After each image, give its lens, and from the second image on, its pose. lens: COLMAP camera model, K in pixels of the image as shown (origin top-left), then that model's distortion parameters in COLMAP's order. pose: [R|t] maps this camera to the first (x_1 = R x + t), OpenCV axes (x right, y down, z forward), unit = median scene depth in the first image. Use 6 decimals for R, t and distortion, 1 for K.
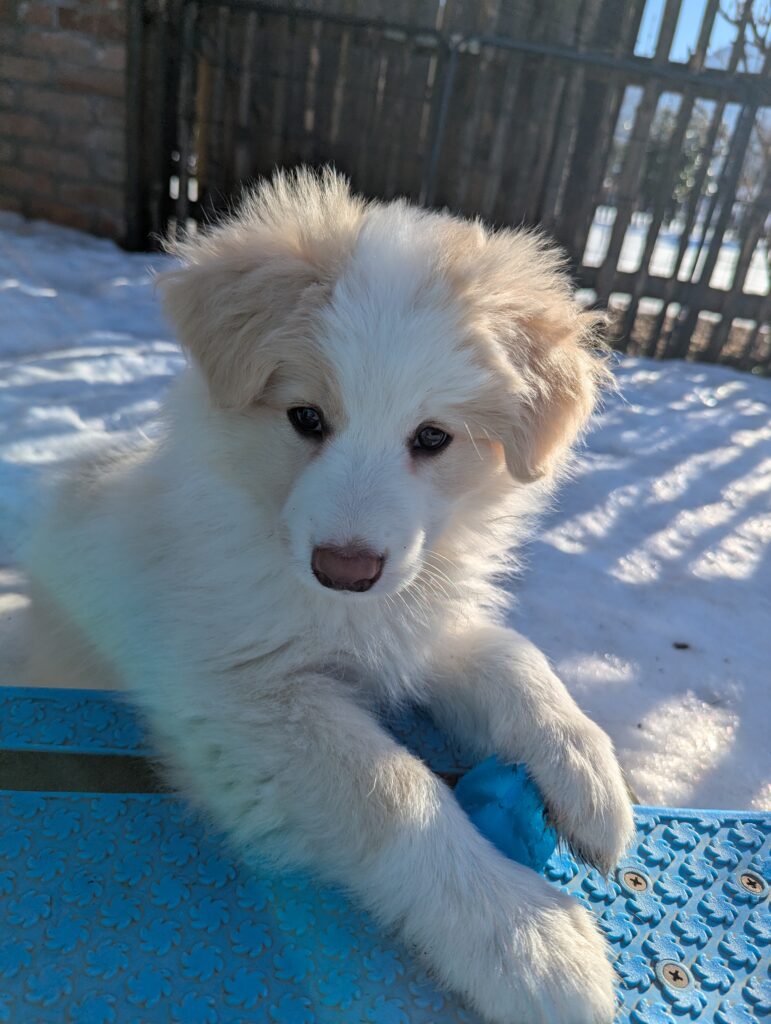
lens RADIAL K [[925.1, 0, 385.5], [0, 925.1, 512.0], [0, 0, 1]] dist [0.005060, 0.010870]
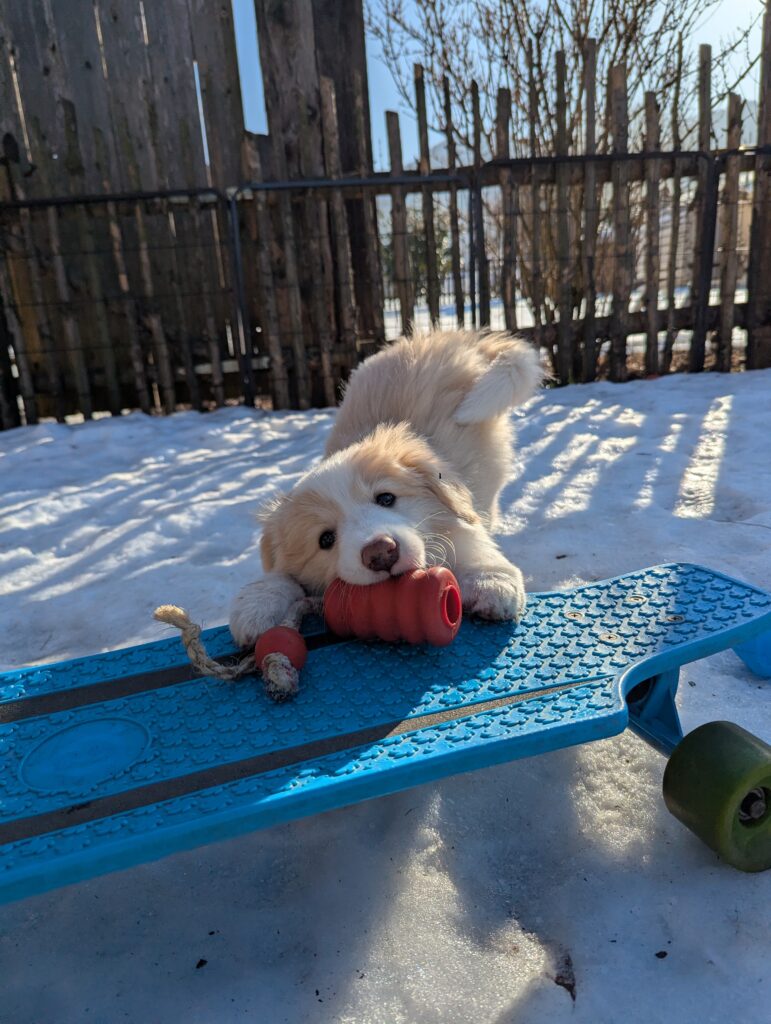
lens RADIAL K [[925.1, 0, 385.5], [0, 925.1, 512.0], [0, 0, 1]] dist [0.005060, 0.010870]
pose [[0.943309, -0.277489, 0.182122, -0.068629], [0.298435, 0.949233, -0.099465, 0.062320], [-0.145275, 0.148178, 0.978232, -0.139346]]
